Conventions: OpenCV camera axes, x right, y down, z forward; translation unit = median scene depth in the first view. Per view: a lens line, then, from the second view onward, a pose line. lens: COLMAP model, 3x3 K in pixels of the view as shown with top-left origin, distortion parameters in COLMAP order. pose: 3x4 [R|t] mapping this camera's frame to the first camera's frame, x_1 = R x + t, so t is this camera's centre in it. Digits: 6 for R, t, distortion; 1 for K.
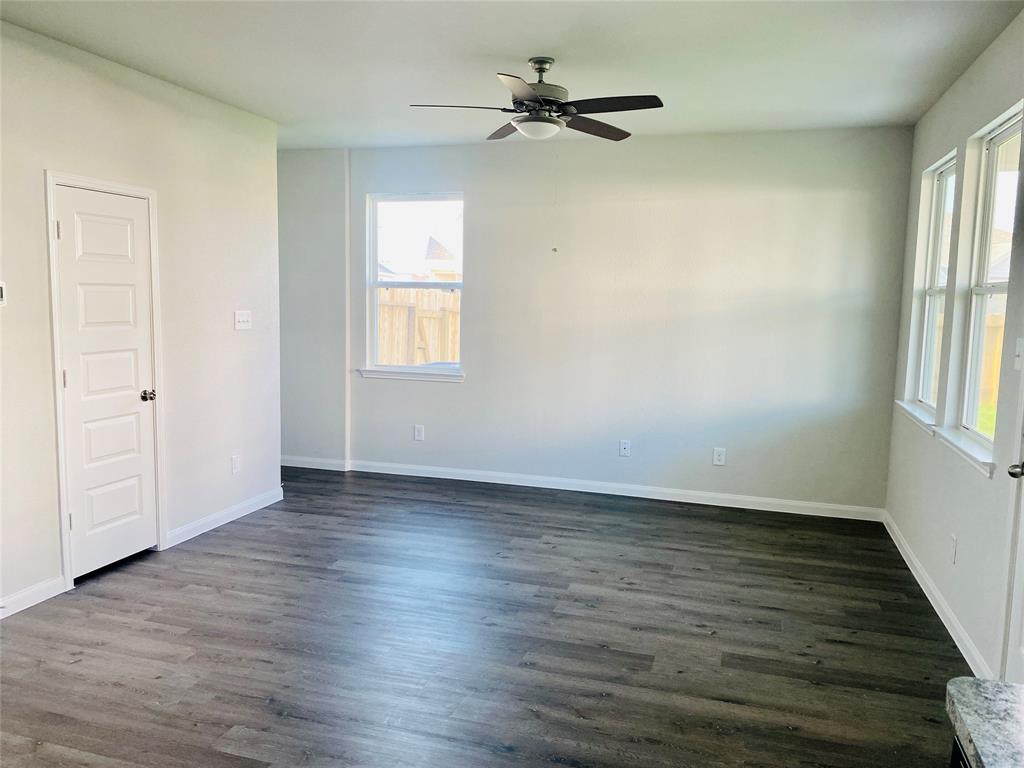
lens RADIAL K [[779.5, 0, 503.6], [0, 779.5, 382.8], [0, 0, 1]] dist [0.052806, -0.065365]
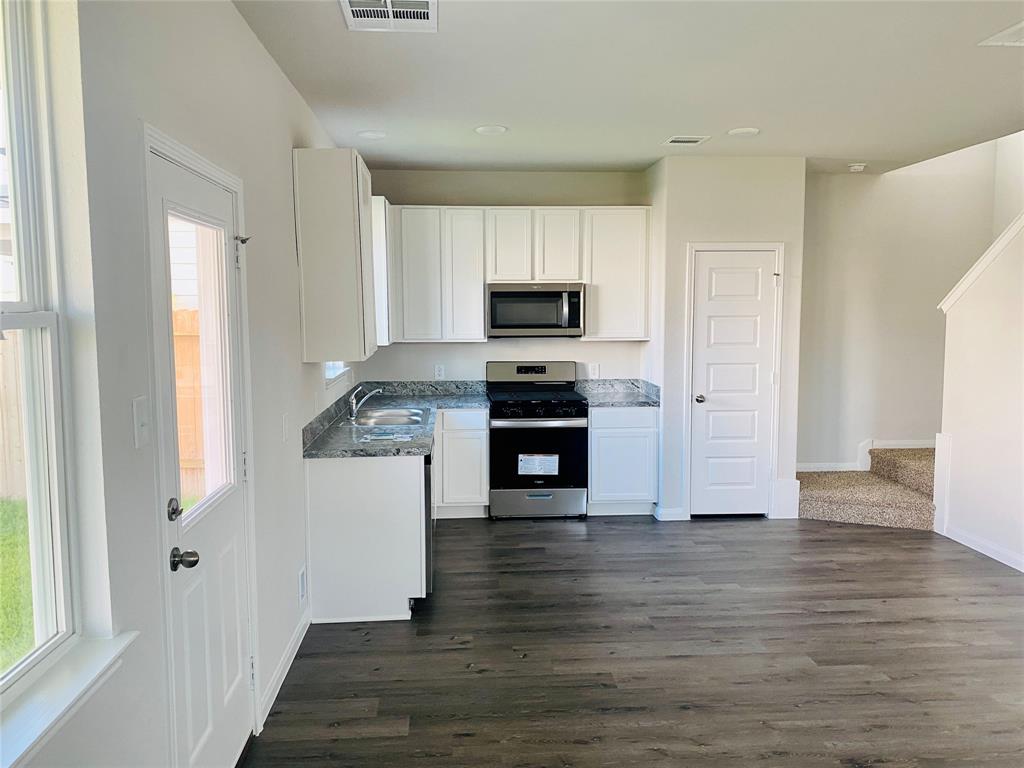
lens RADIAL K [[779.5, 0, 507.6], [0, 779.5, 368.5], [0, 0, 1]] dist [0.052806, -0.065365]
pose [[-0.930155, 0.013201, -0.366928, 0.560118], [-0.055807, 0.982659, 0.176824, -0.191385], [0.362900, 0.184952, -0.913289, 1.545607]]
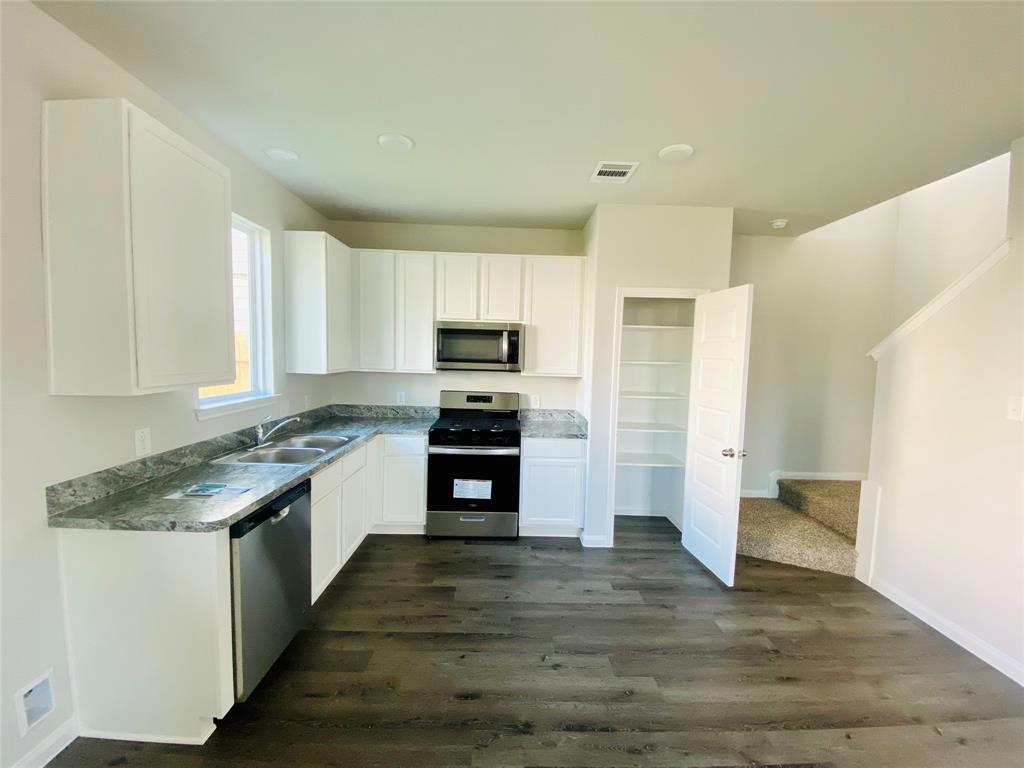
lens RADIAL K [[416.5, 0, 515.9], [0, 416.5, 378.0], [0, 0, 1]] dist [-0.002858, -0.005015]
pose [[-0.948567, -0.025456, -0.315552, 0.065427], [-0.079722, 0.983847, 0.160280, -0.104542], [0.306374, 0.177193, -0.935274, 0.915854]]
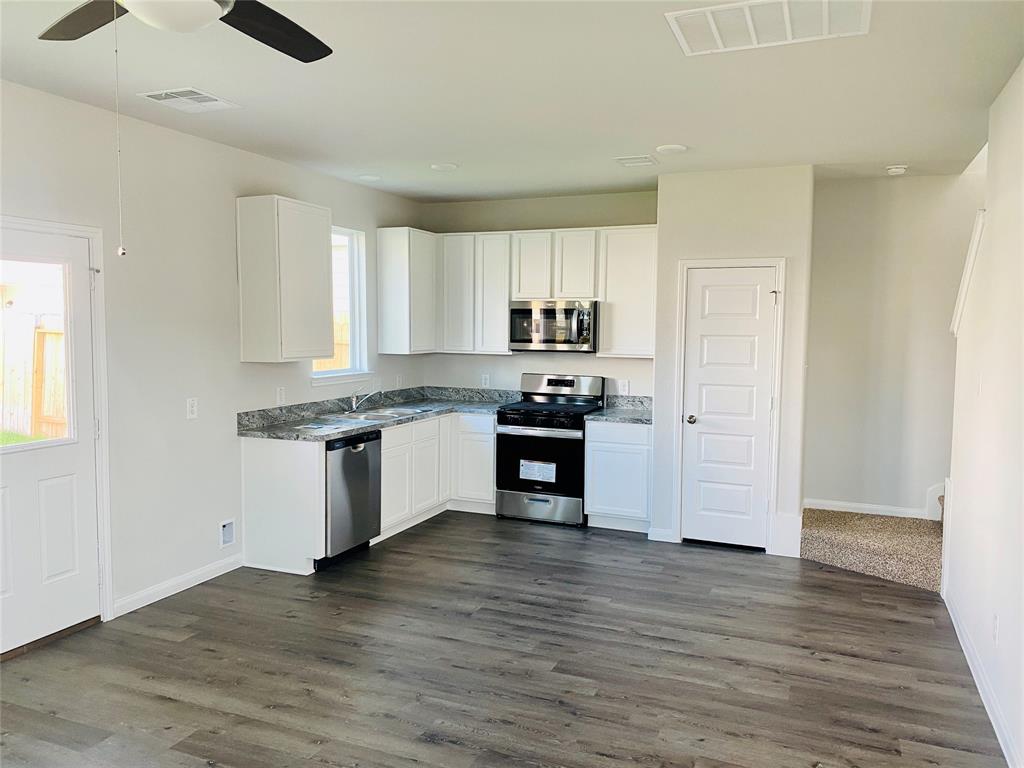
lens RADIAL K [[779.5, 0, 510.0], [0, 779.5, 373.0], [0, 0, 1]] dist [0.052806, -0.065365]
pose [[-0.995544, -0.035456, 0.087384, -0.256901], [-0.019455, 0.983914, 0.177582, -0.235617], [-0.092275, 0.175091, -0.980219, 1.813116]]
